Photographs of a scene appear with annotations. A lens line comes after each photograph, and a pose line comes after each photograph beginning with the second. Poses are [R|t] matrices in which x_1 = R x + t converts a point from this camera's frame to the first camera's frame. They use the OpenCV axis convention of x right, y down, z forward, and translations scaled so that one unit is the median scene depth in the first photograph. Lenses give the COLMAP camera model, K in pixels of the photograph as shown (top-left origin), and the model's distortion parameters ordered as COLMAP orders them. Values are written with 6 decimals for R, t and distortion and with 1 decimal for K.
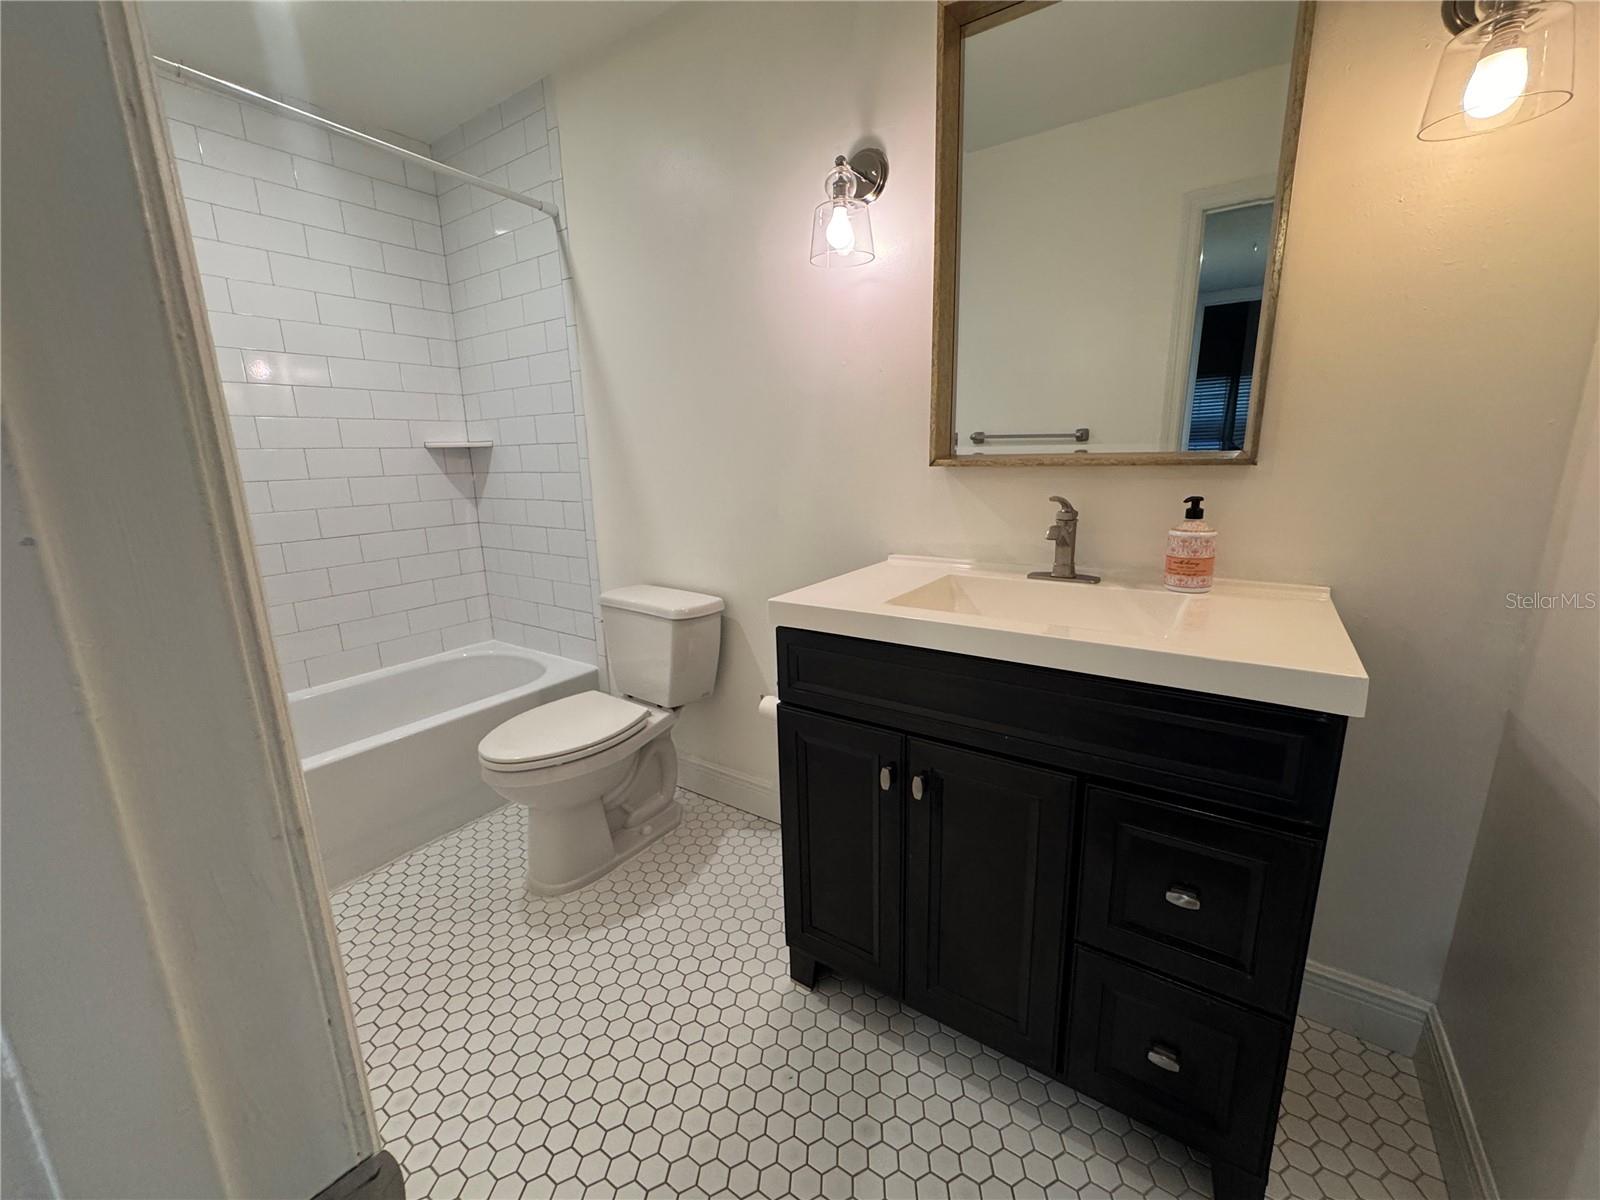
lens RADIAL K [[645.7, 0, 800.2], [0, 645.7, 601.0], [0, 0, 1]] dist [-0.004718, 0.000709]
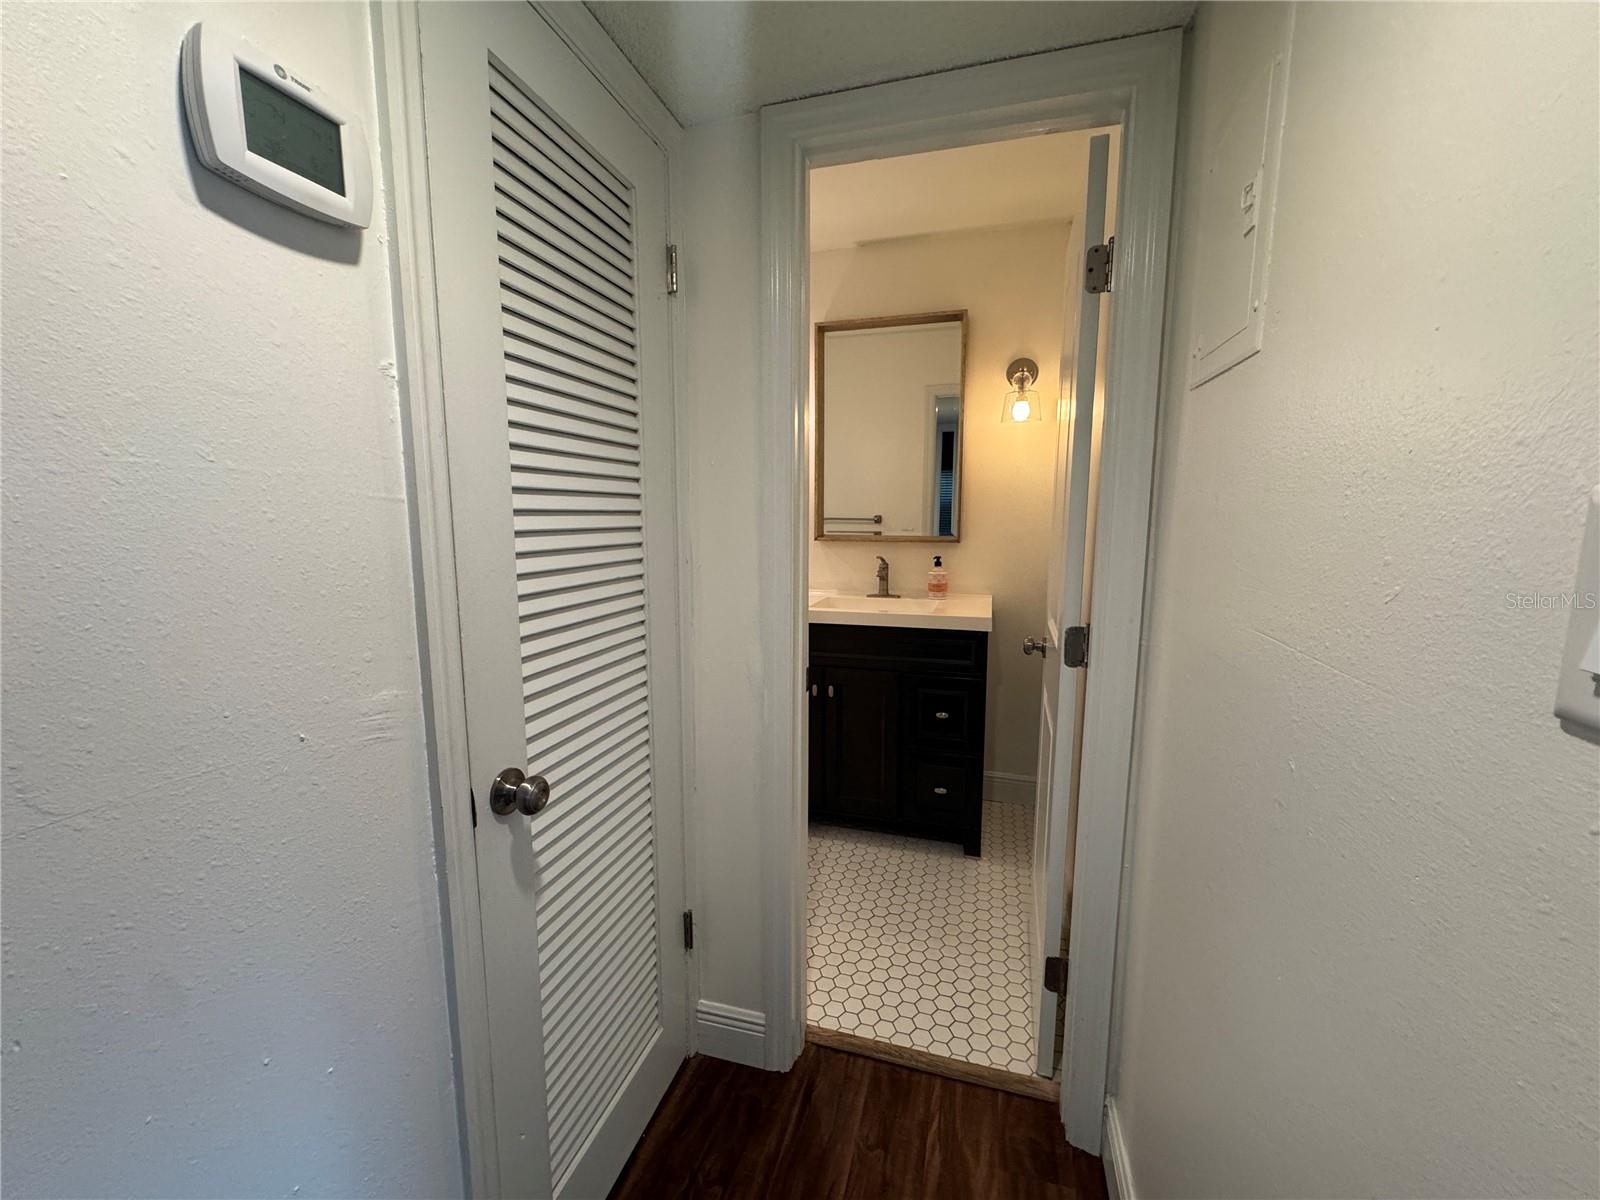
lens RADIAL K [[645.7, 0, 801.9], [0, 645.7, 599.9], [0, 0, 1]] dist [-0.004718, 0.000709]
pose [[0.950129, -0.017062, 0.311390, -0.351112], [0.048163, 0.994551, -0.092462, 0.113353], [-0.308115, 0.102849, 0.945773, -0.628054]]
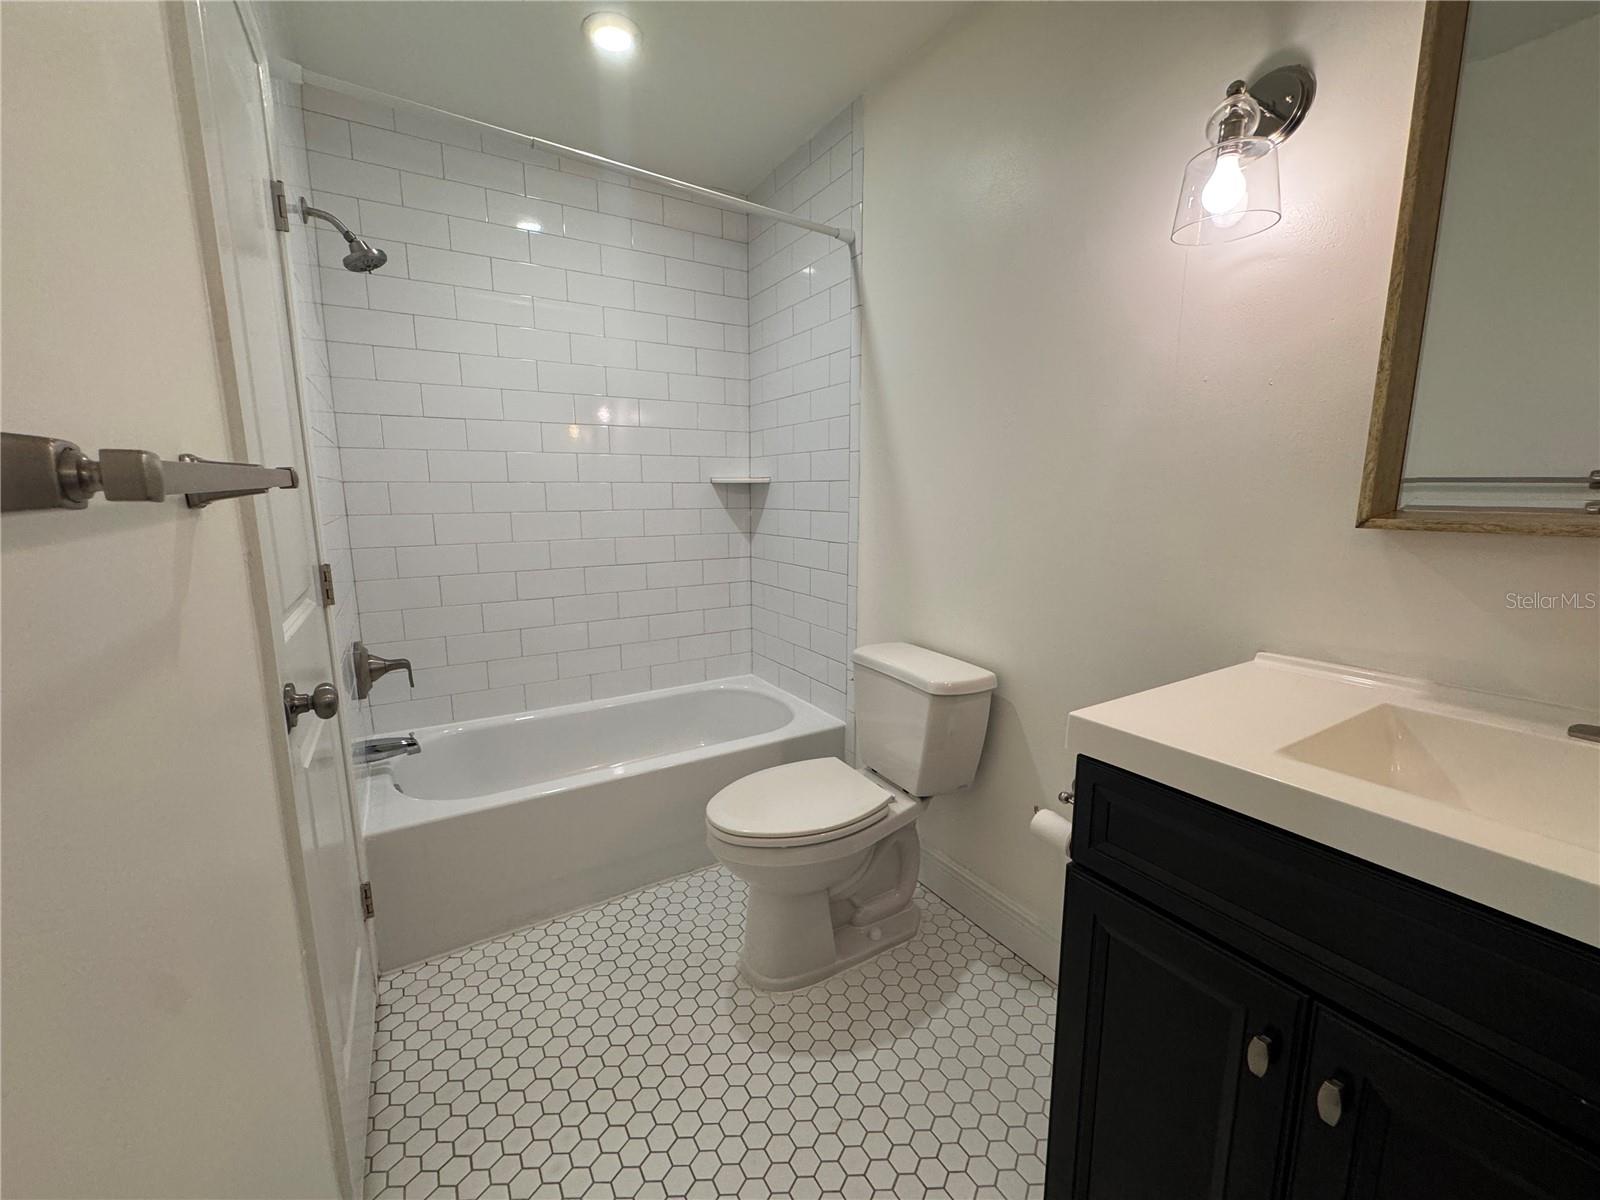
lens RADIAL K [[645.7, 0, 799.3], [0, 645.7, 599.6], [0, 0, 1]] dist [-0.004718, 0.000709]
pose [[0.912914, 0.087059, -0.398759, -0.033670], [-0.109020, 0.993502, -0.032681, -0.047145], [0.393323, 0.073307, 0.916473, 0.169995]]
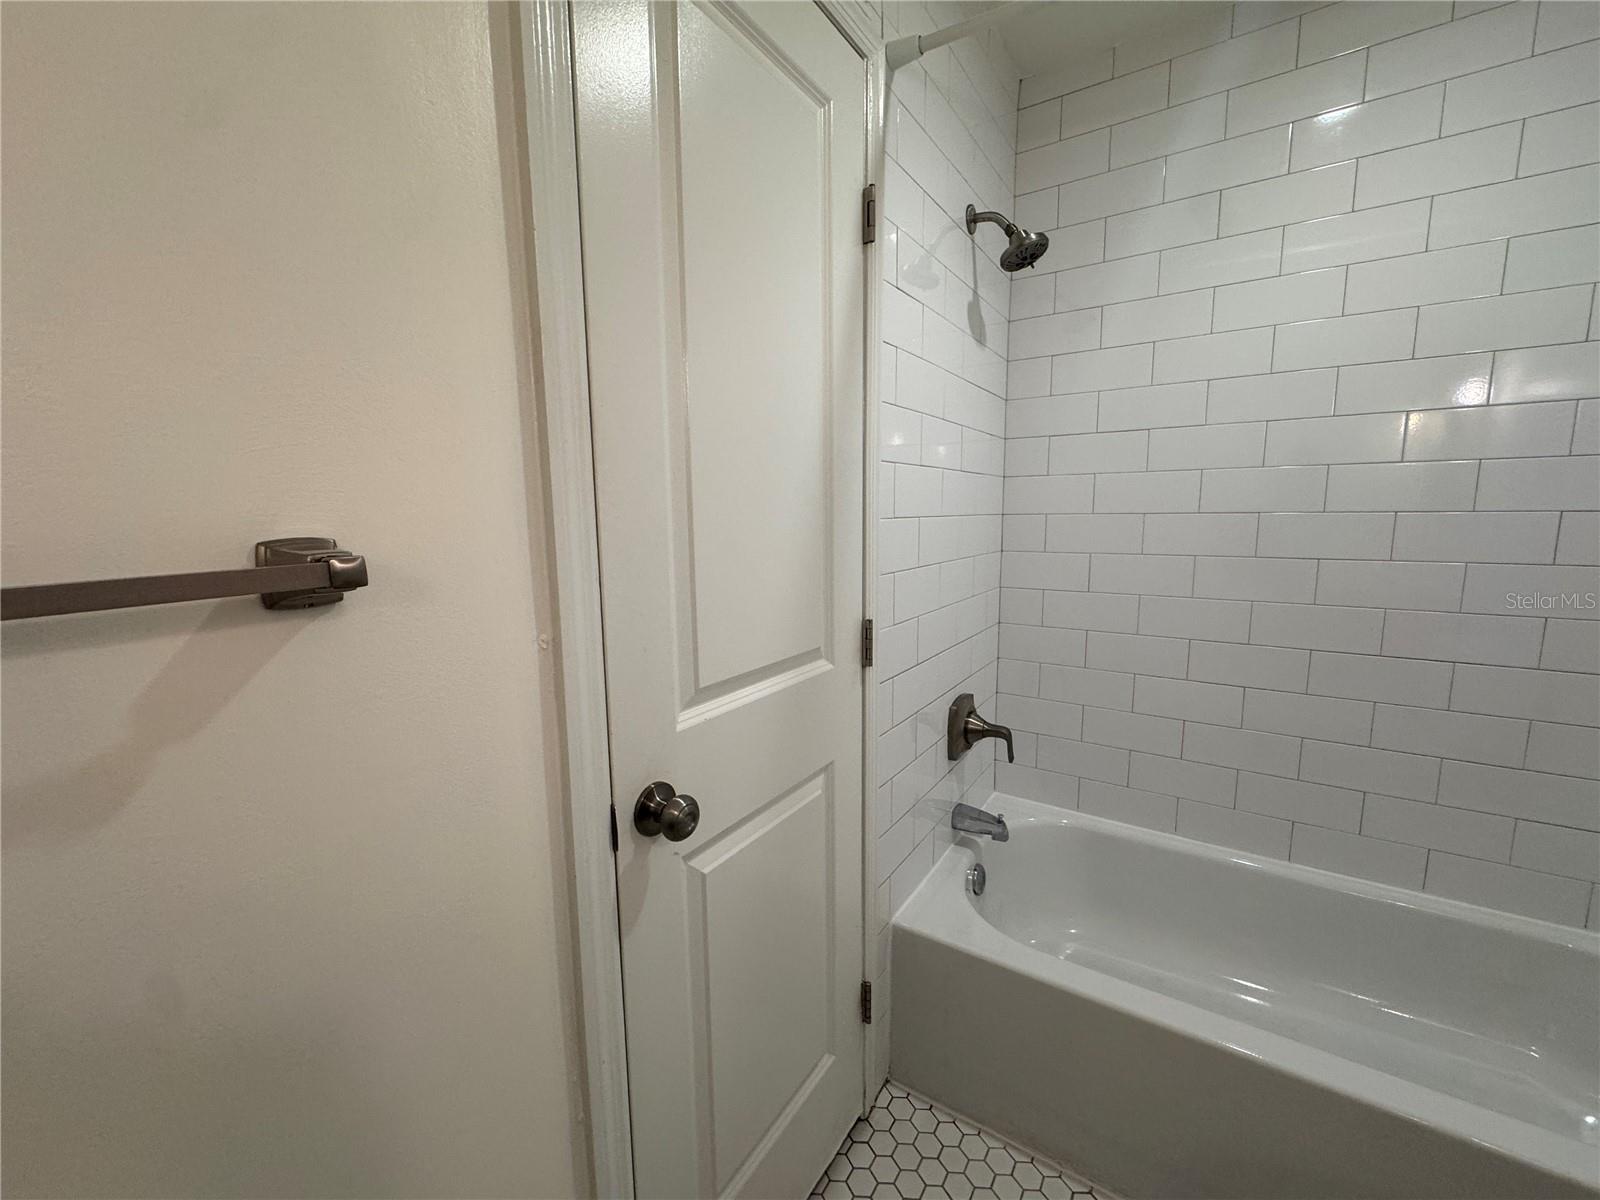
lens RADIAL K [[645.7, 0, 794.3], [0, 645.7, 600.0], [0, 0, 1]] dist [-0.004718, 0.000709]
pose [[0.016507, 0.160959, -0.986823, -0.194501], [-0.215759, 0.964278, 0.153673, -0.153244], [0.976307, 0.210379, 0.050646, 0.517995]]
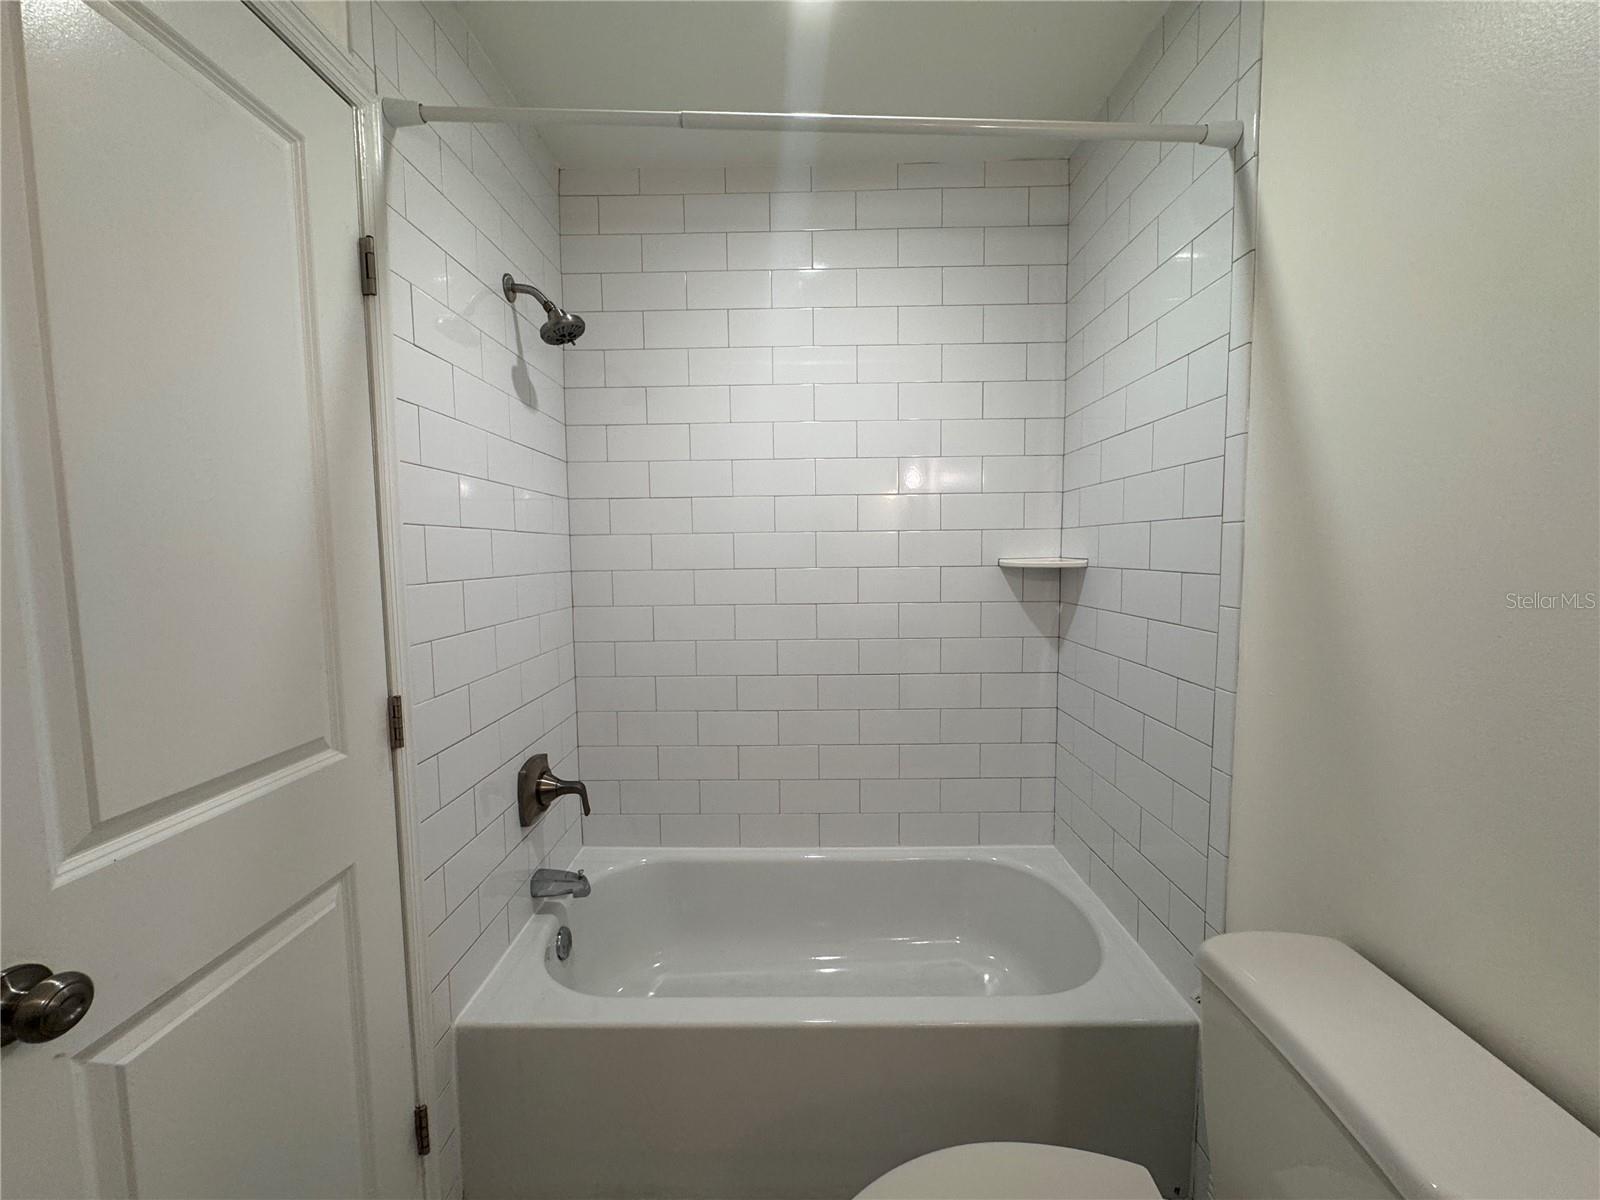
lens RADIAL K [[645.7, 0, 797.0], [0, 645.7, 599.7], [0, 0, 1]] dist [-0.004718, 0.000709]
pose [[0.560014, 0.078945, -0.824714, -0.146173], [-0.188253, 0.981536, -0.033874, -0.185785], [0.806812, 0.174225, 0.564535, 0.574734]]
